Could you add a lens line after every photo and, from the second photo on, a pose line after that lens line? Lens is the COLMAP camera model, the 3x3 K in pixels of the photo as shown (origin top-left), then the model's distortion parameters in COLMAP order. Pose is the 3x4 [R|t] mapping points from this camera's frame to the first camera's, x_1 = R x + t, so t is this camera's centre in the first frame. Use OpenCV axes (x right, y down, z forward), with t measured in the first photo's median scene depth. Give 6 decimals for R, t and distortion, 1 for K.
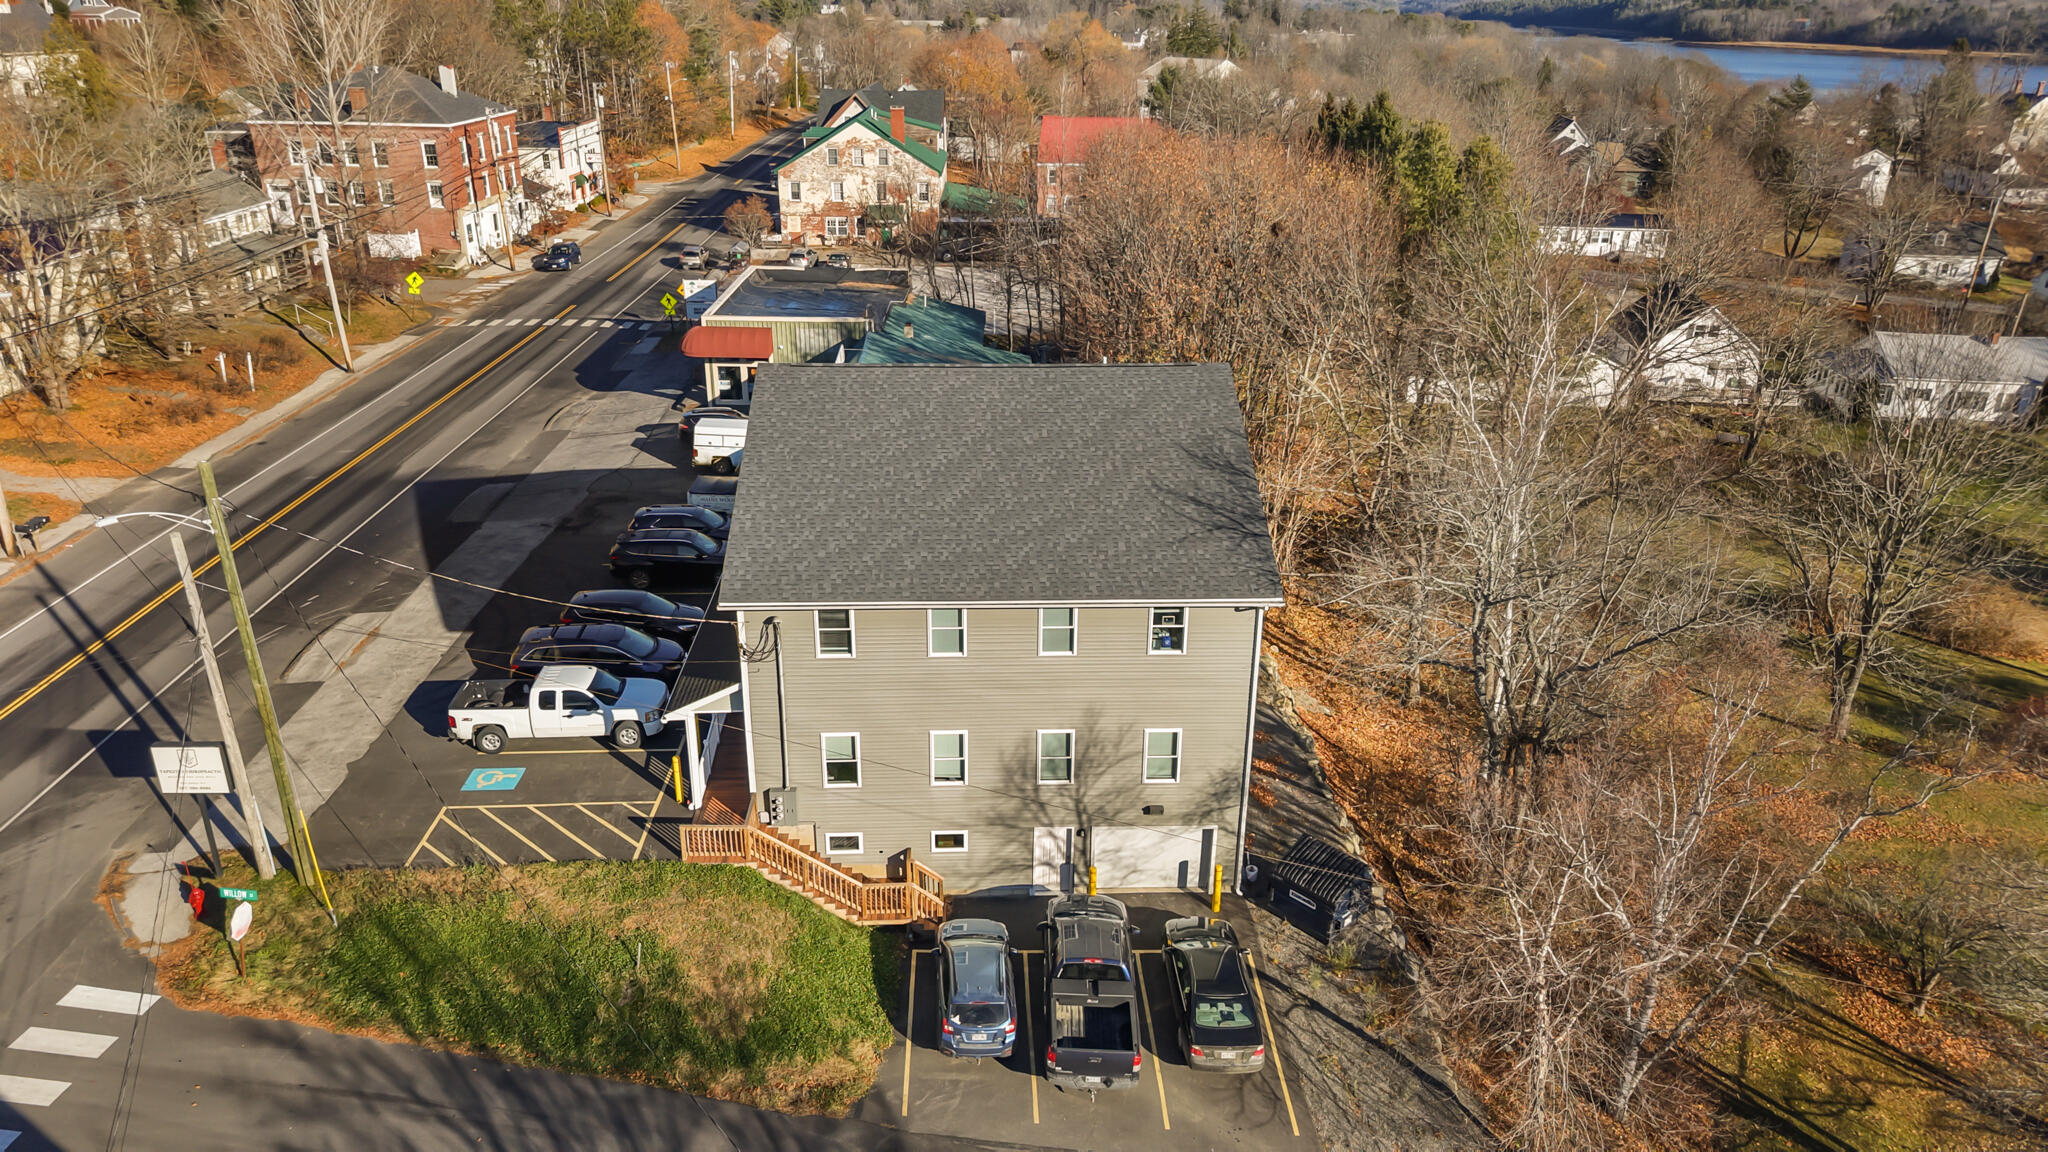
lens RADIAL K [[1382.3, 0, 1031.2], [0, 1382.3, 578.7], [0, 0, 1]] dist [0.010724, -0.004943]
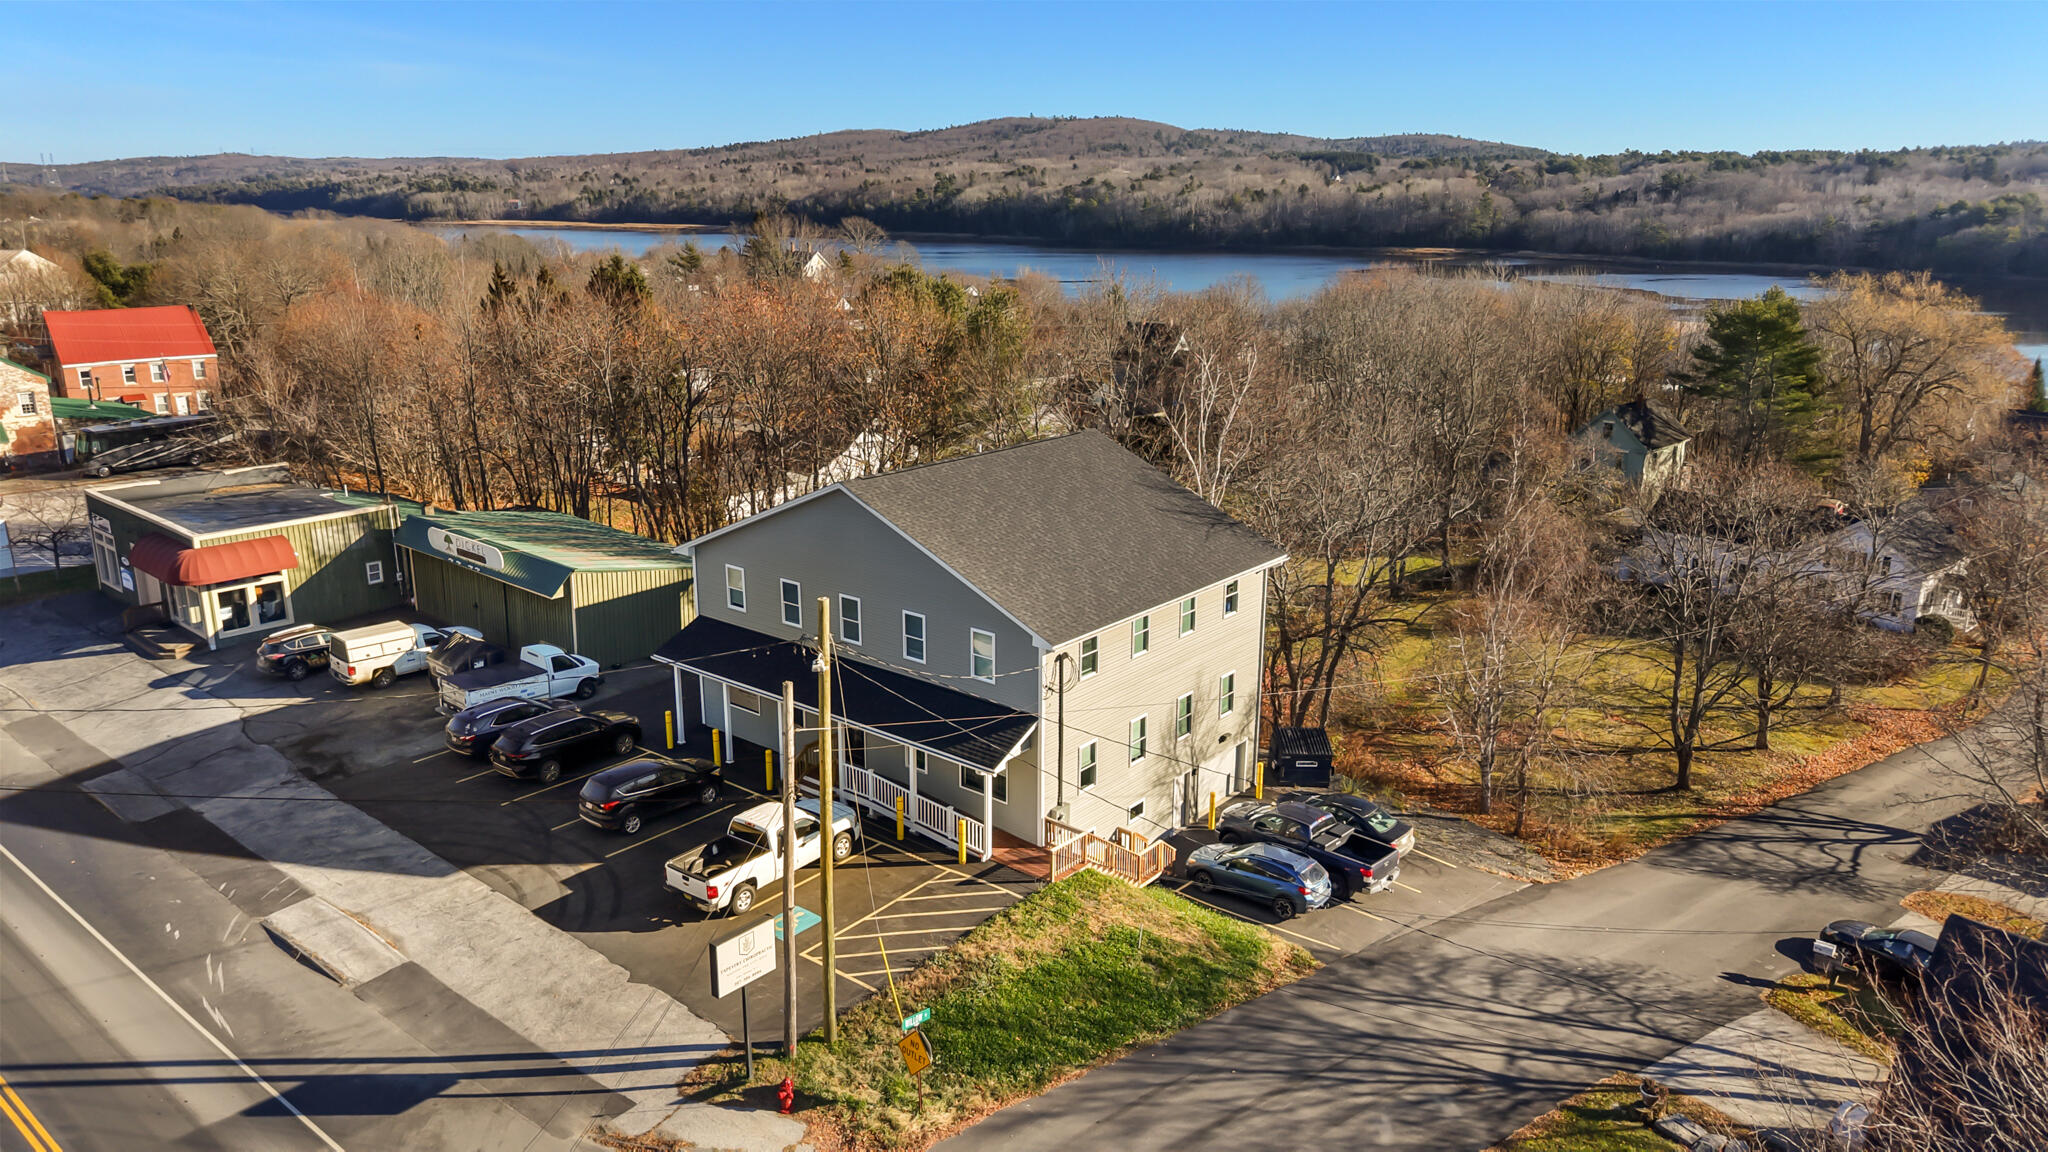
lens RADIAL K [[1382.3, 0, 1031.2], [0, 1382.3, 578.7], [0, 0, 1]] dist [0.010724, -0.004943]
pose [[0.660636, -0.211040, 0.720432, -0.694771], [0.294615, 0.955566, 0.009757, -0.035405], [-0.690479, 0.205804, 0.693457, 0.113812]]
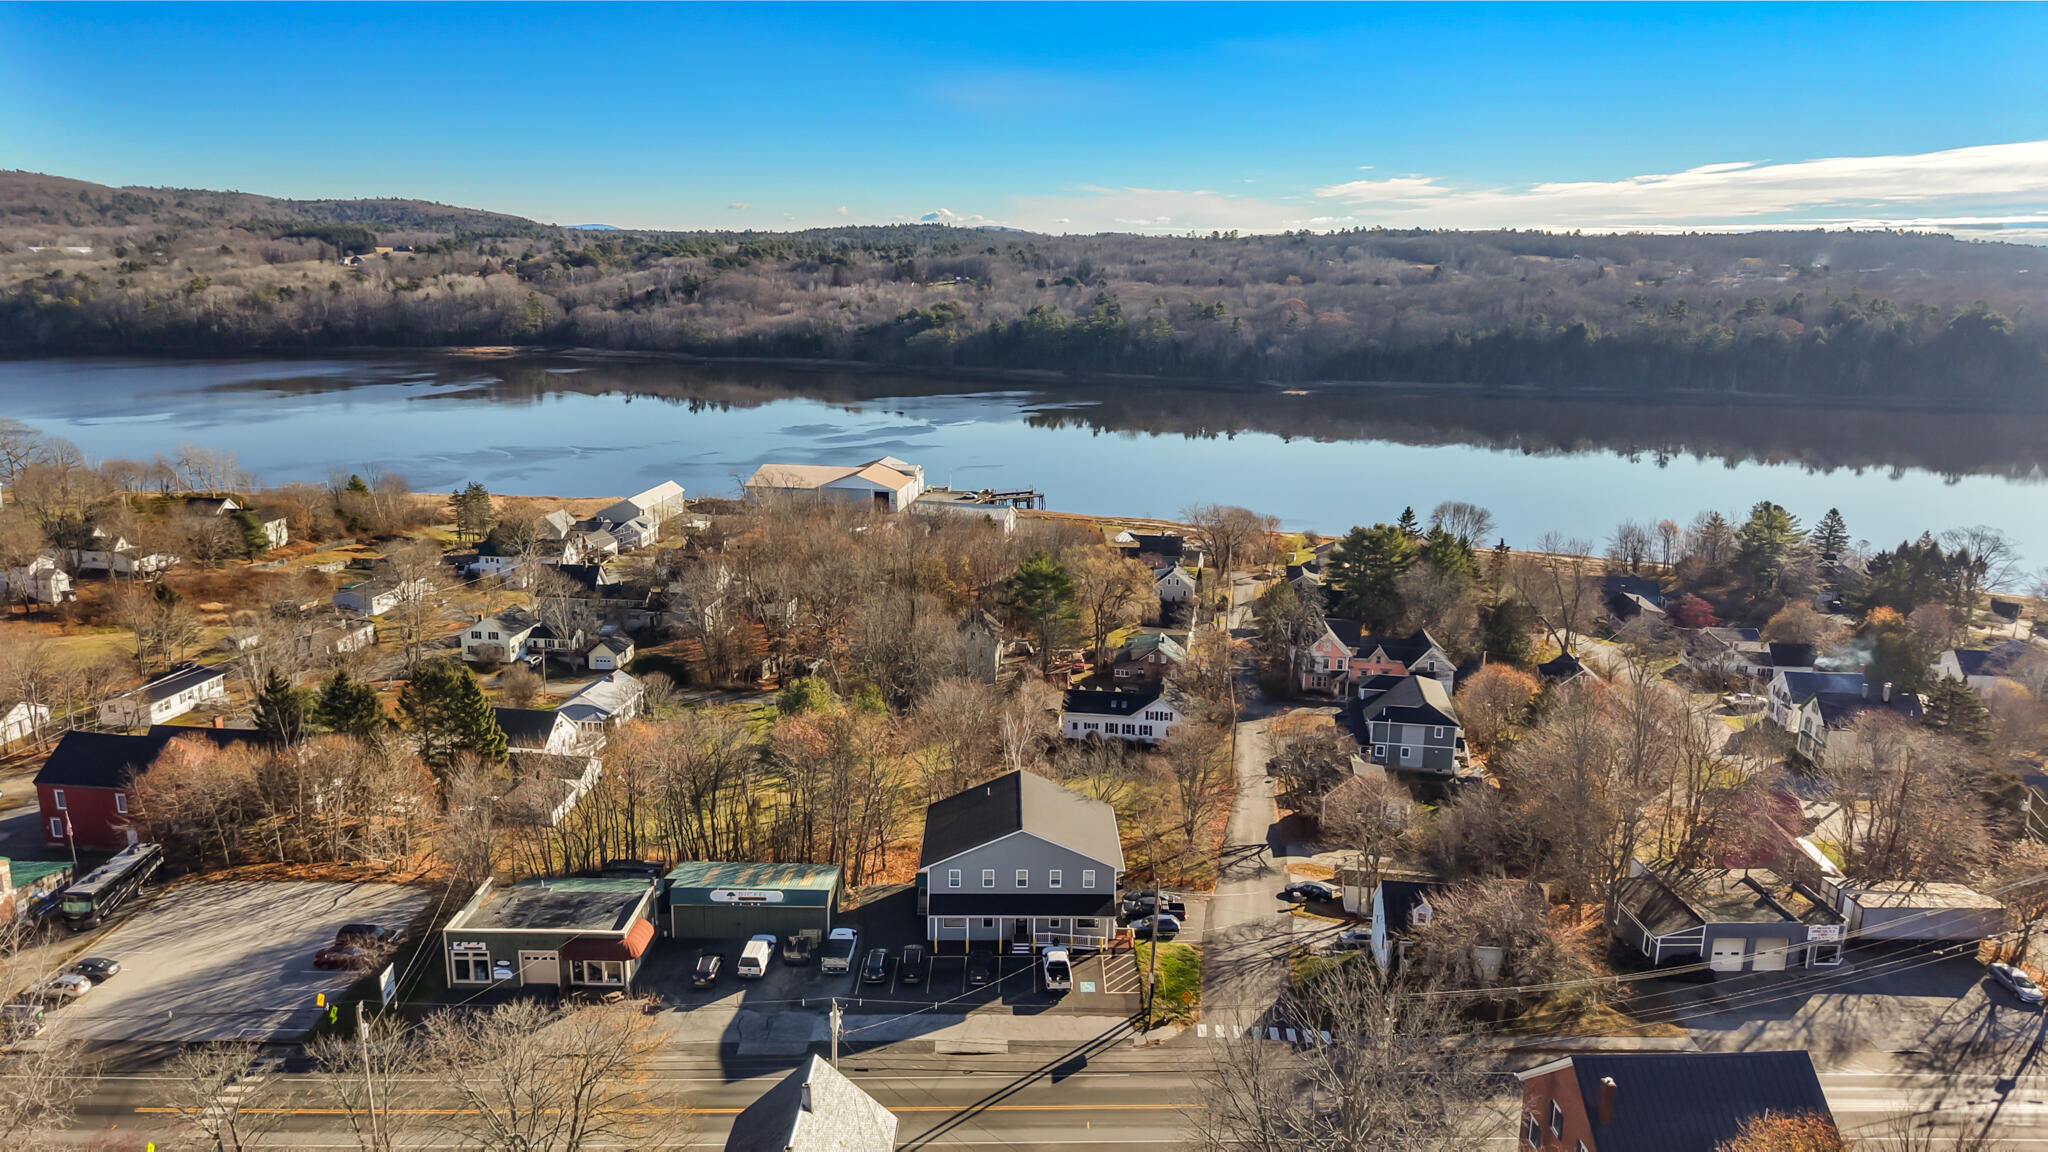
lens RADIAL K [[1385.0, 0, 1031.5], [0, 1385.0, 573.8], [0, 0, 1]] dist [0.037655, -0.034699]
pose [[0.019992, -0.242274, 0.970002, -2.254635], [0.374705, 0.901298, 0.217392, -0.986170], [-0.926929, 0.359118, 0.108800, 0.357868]]
